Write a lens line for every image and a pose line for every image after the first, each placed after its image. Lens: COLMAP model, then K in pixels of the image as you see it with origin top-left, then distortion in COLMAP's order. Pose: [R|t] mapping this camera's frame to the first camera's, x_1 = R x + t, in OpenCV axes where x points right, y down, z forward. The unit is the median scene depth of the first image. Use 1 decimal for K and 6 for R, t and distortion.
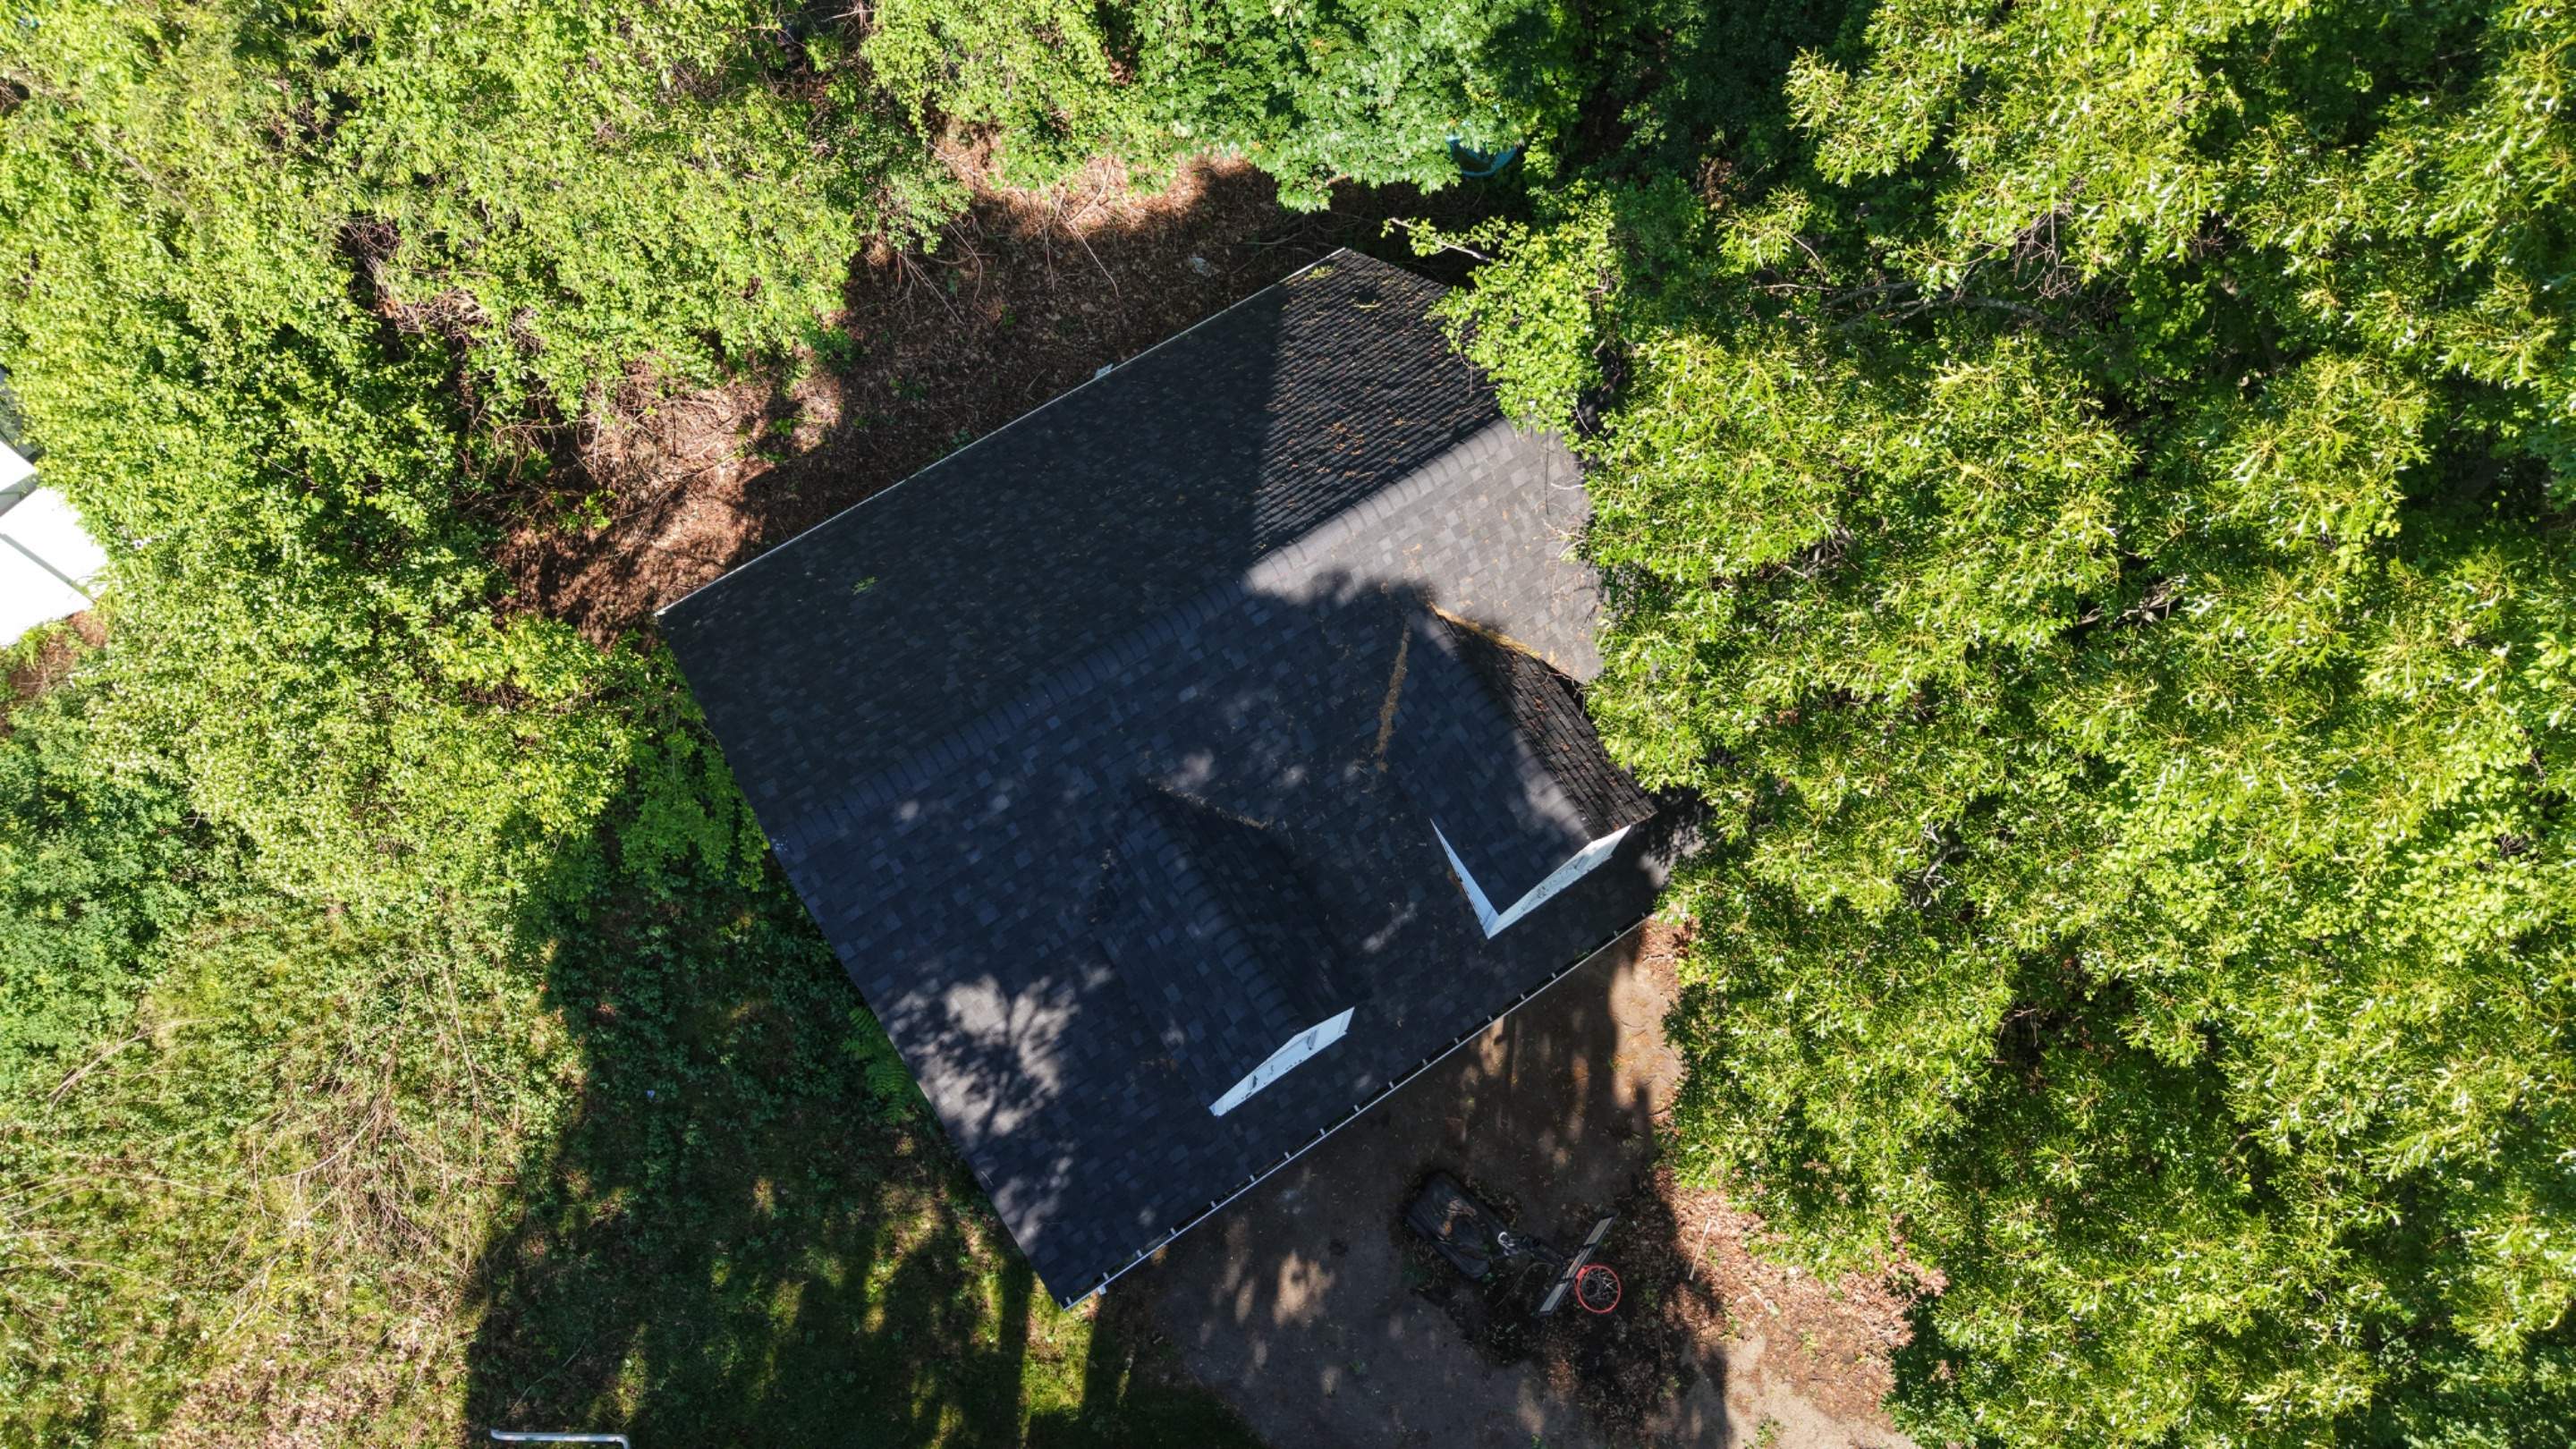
lens RADIAL K [[1722.6, 0, 1274.2], [0, 1722.6, 712.8], [0, 0, 1]] dist [0.006151, -0.005337]
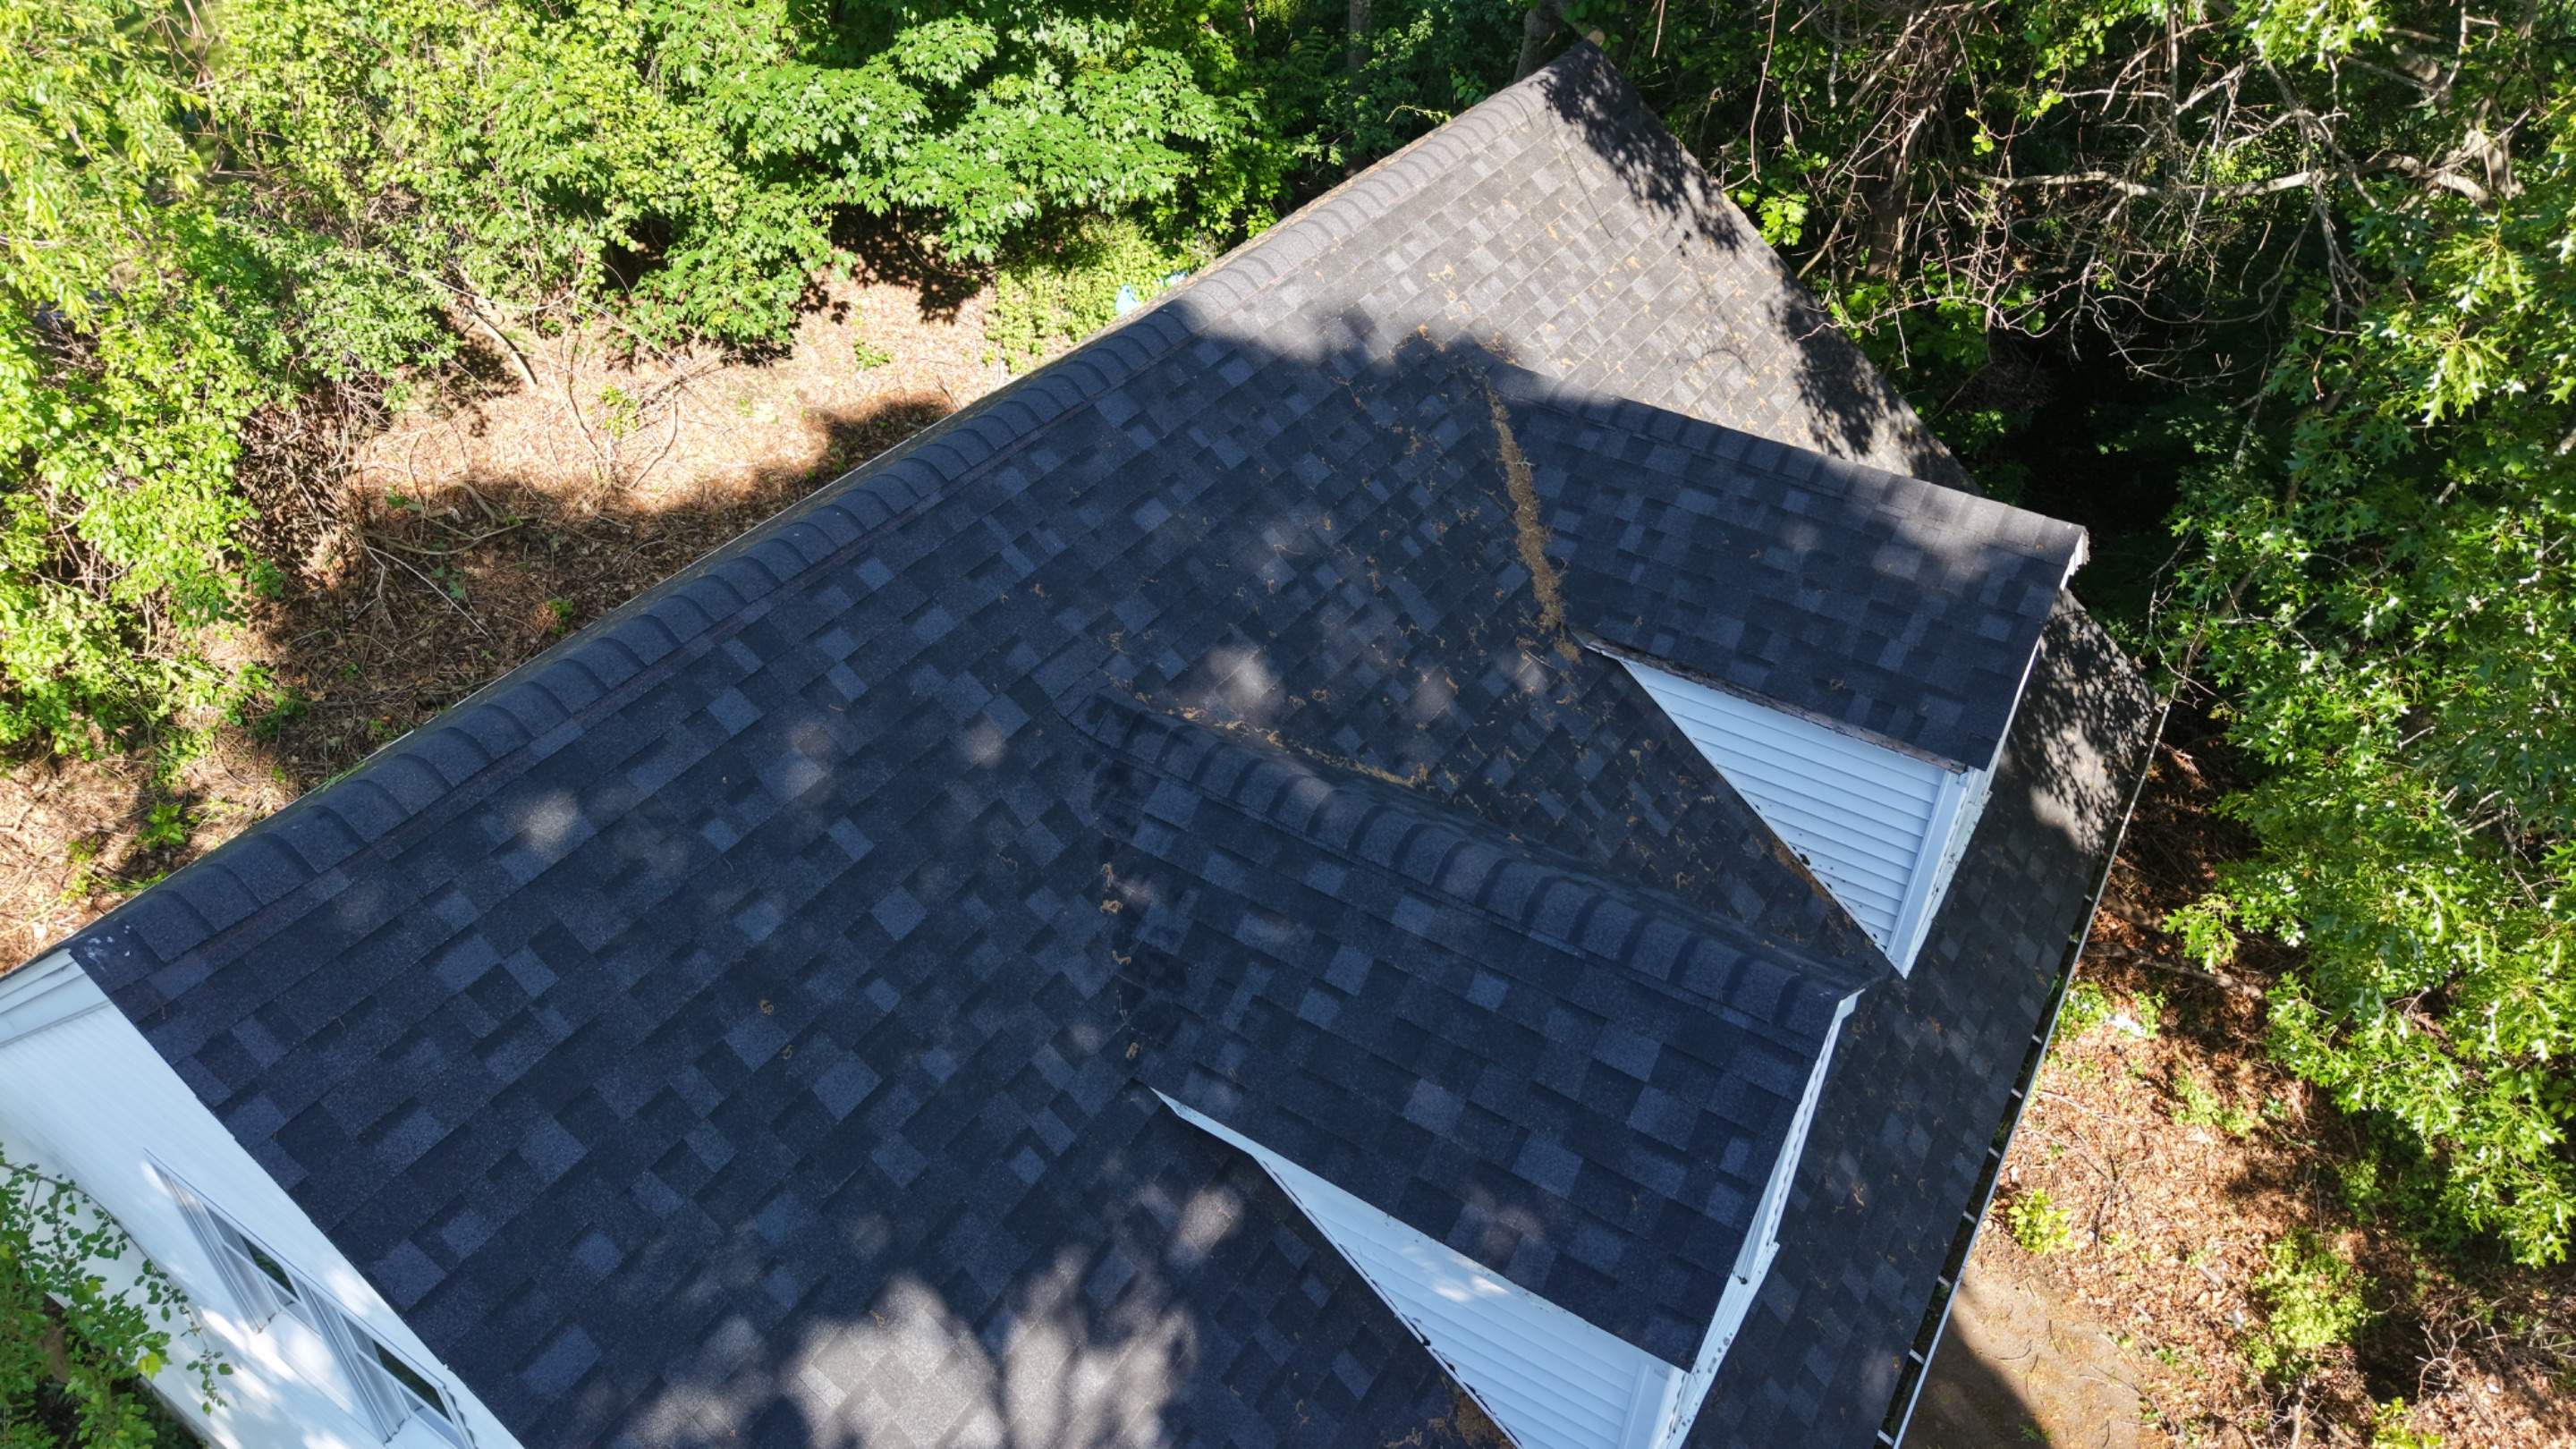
lens RADIAL K [[1722.6, 0, 1274.2], [0, 1722.6, 712.8], [0, 0, 1]] dist [0.006151, -0.005337]
pose [[0.911106, -0.278411, 0.303929, -0.164821], [0.394307, 0.803492, -0.446007, 0.230618], [-0.120031, 0.526201, 0.841846, 0.643248]]
